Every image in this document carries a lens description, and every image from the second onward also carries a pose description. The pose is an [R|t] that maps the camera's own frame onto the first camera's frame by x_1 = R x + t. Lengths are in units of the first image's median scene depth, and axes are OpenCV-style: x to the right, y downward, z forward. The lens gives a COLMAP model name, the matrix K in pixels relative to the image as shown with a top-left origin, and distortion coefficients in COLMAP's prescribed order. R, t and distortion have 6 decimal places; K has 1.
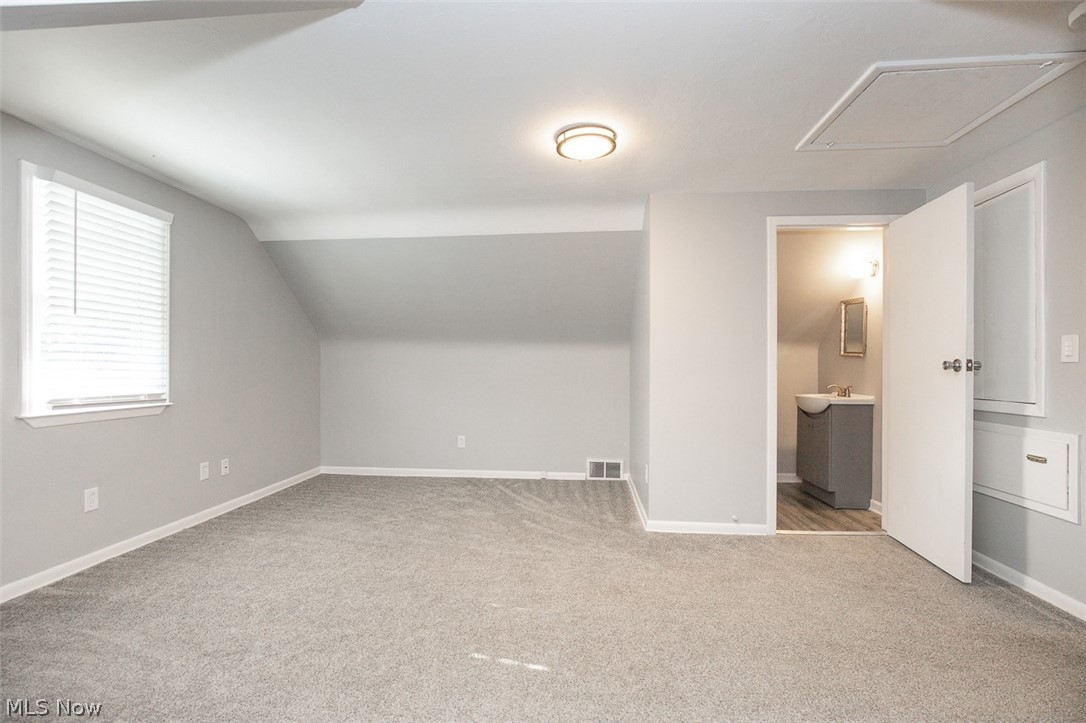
lens RADIAL K [[497.7, 0, 534.9], [0, 497.7, 370.5], [0, 0, 1]] dist [-0.009478, 0.002329]
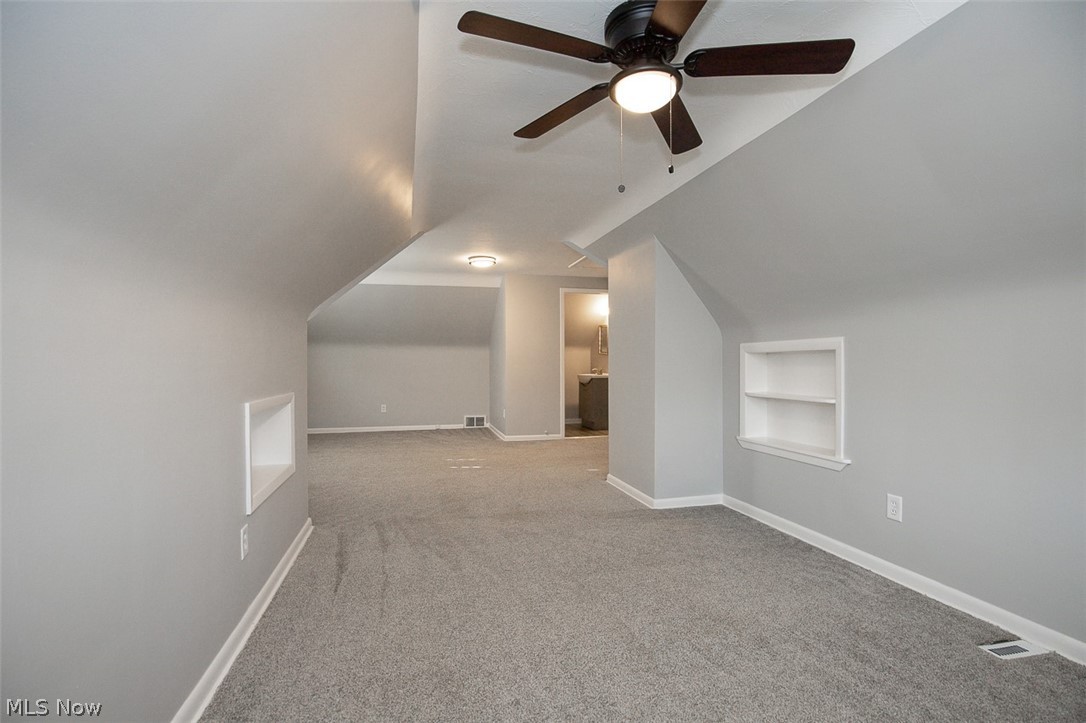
lens RADIAL K [[497.7, 0, 542.7], [0, 497.7, 364.6], [0, 0, 1]] dist [-0.009478, 0.002329]
pose [[0.937047, -0.005943, 0.349152, -0.271248], [0.007078, 0.999973, -0.001975, 0.014785], [-0.349131, 0.004322, 0.937064, -0.764595]]
